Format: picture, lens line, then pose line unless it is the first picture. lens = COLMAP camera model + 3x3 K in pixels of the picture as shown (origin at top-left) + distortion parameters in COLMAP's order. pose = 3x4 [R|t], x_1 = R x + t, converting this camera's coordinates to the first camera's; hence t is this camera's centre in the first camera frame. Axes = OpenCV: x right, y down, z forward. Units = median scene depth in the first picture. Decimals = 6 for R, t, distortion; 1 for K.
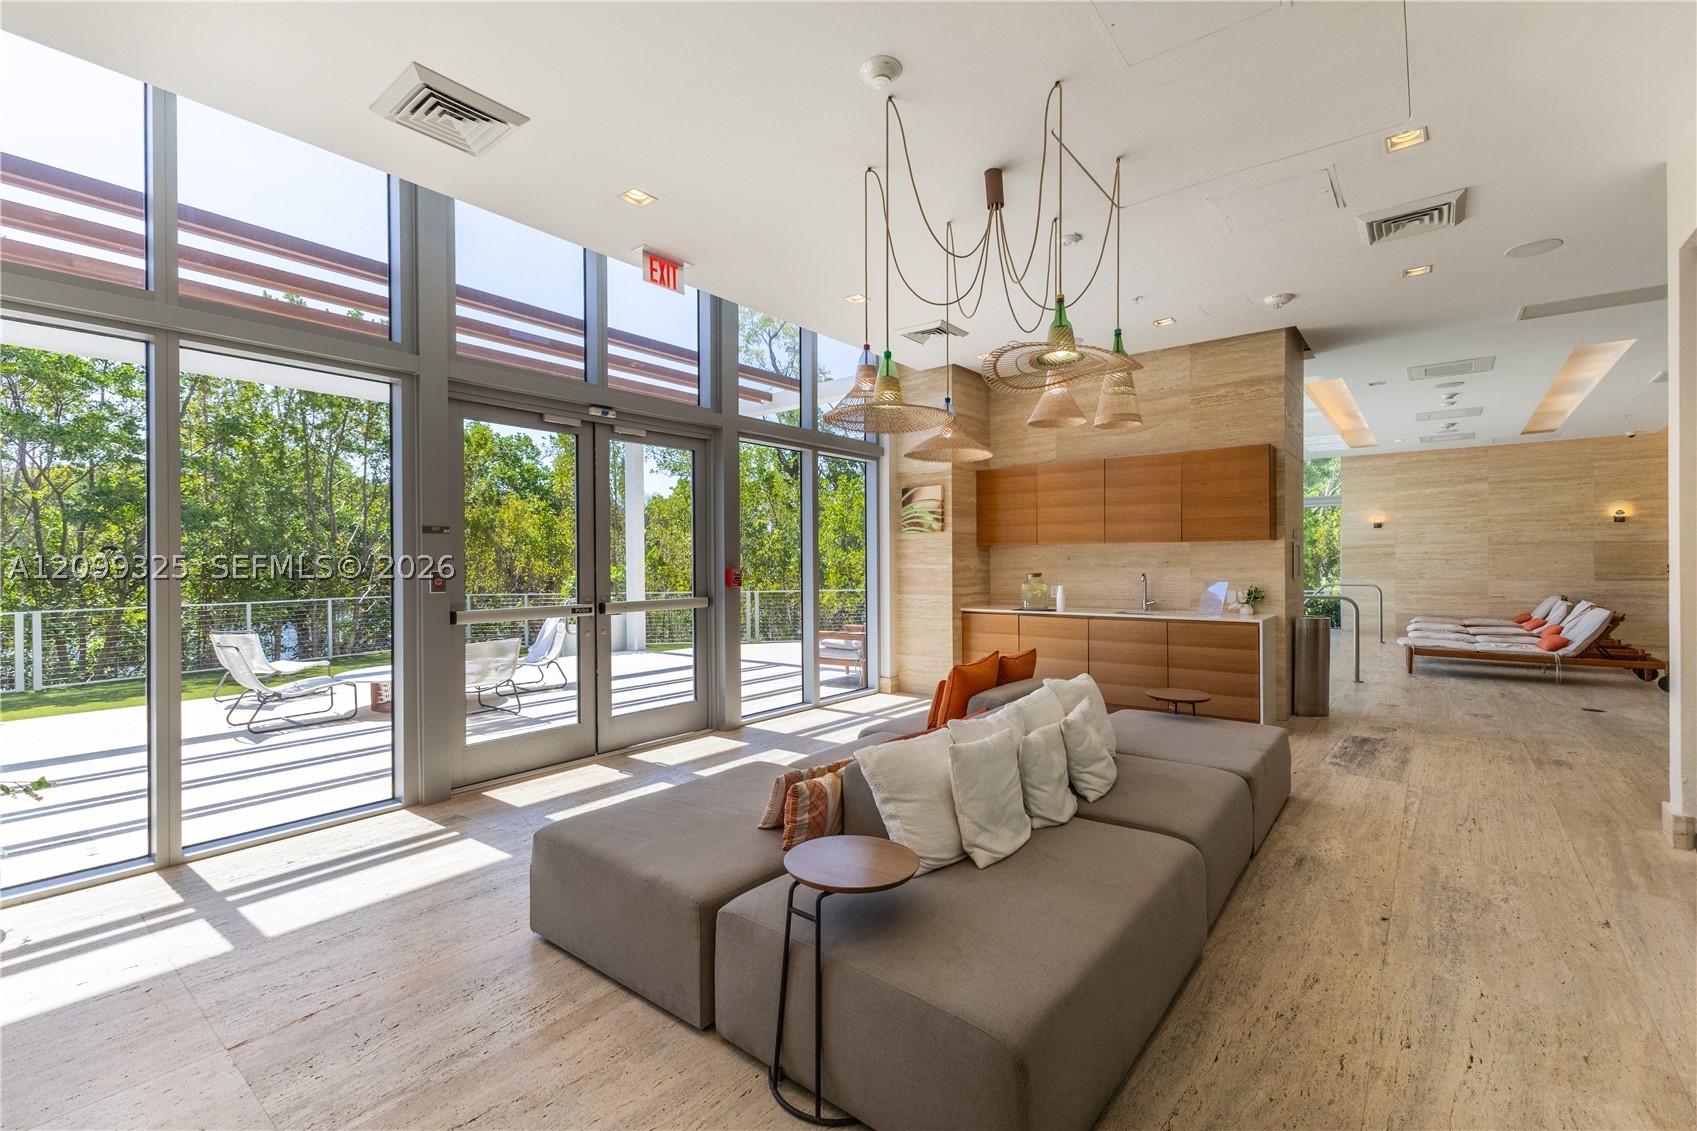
lens RADIAL K [[731.8, 0, 847.7], [0, 731.8, 566.2], [0, 0, 1]] dist [0.002302, 0.000126]
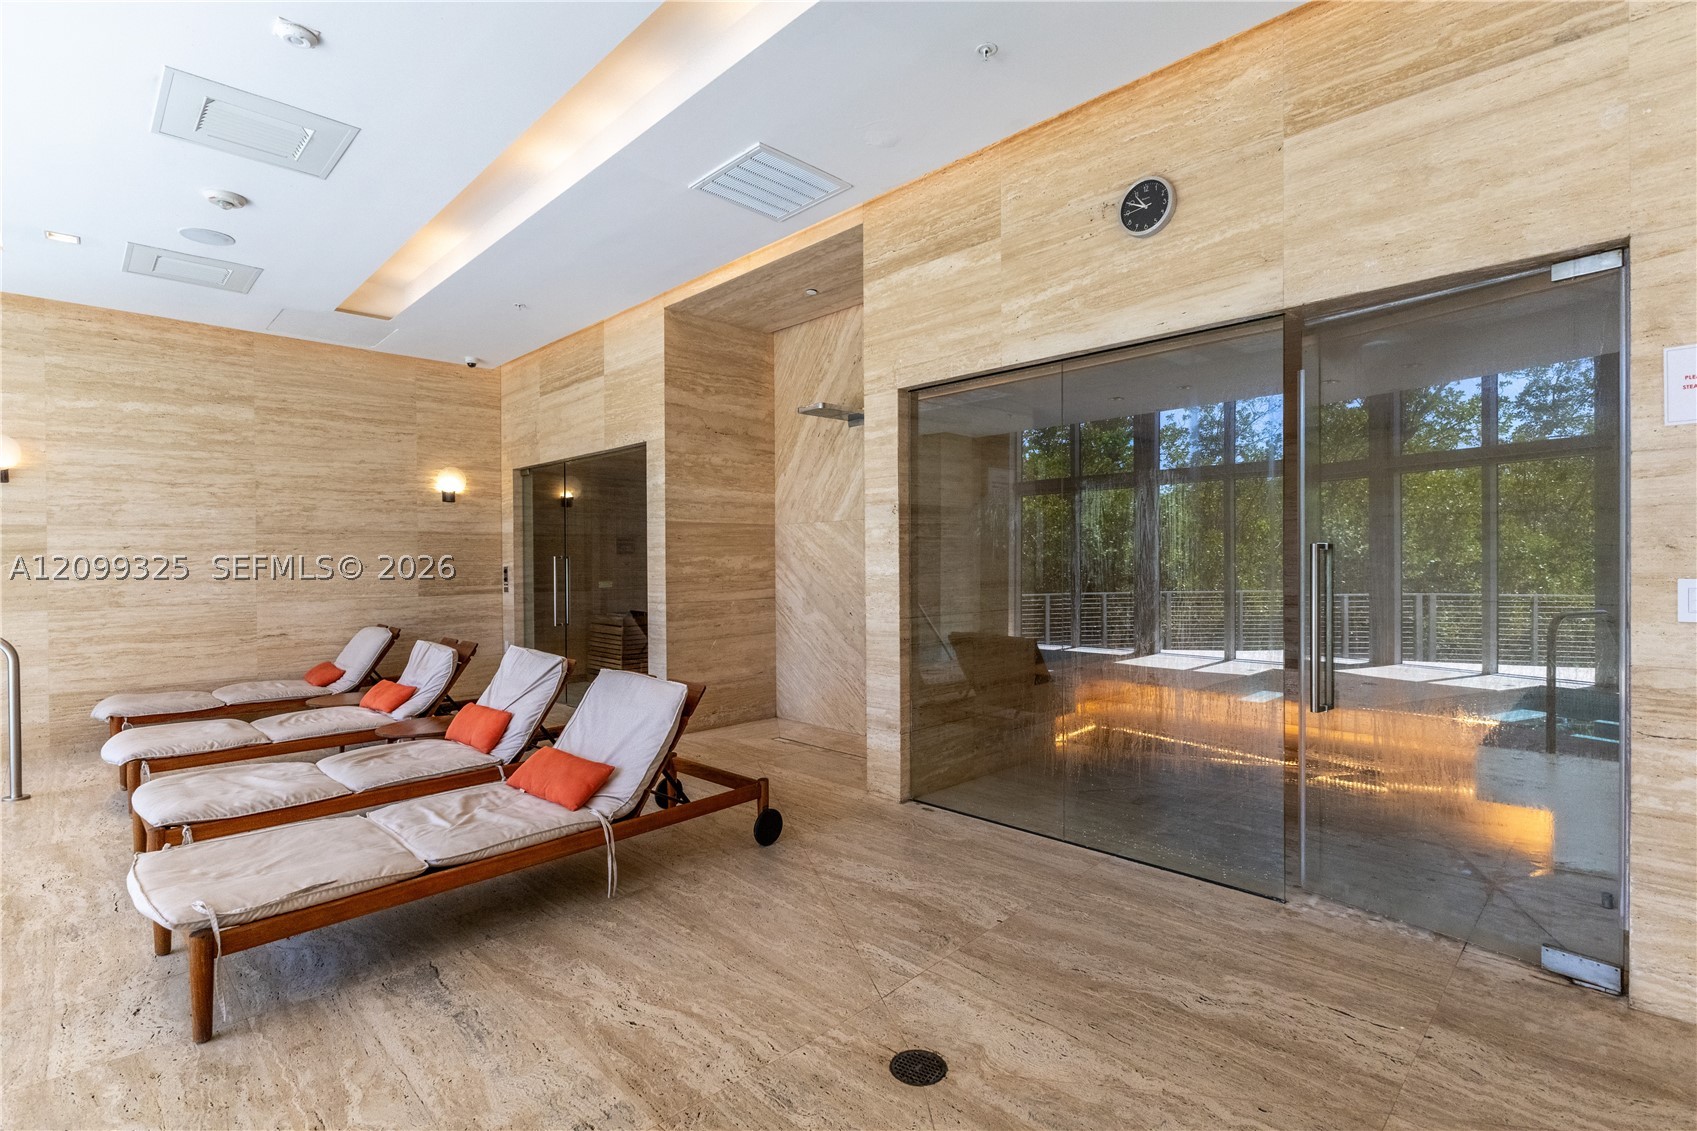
lens RADIAL K [[800.7, 0, 847.5], [0, 800.7, 562.0], [0, 0, 1]] dist [-0.003495, -0.001220]
pose [[0.108046, -0.006443, 0.994125, 0.376205], [0.006795, 0.999960, 0.005742, -0.009587], [-0.994123, 0.006134, 0.108085, 0.540389]]
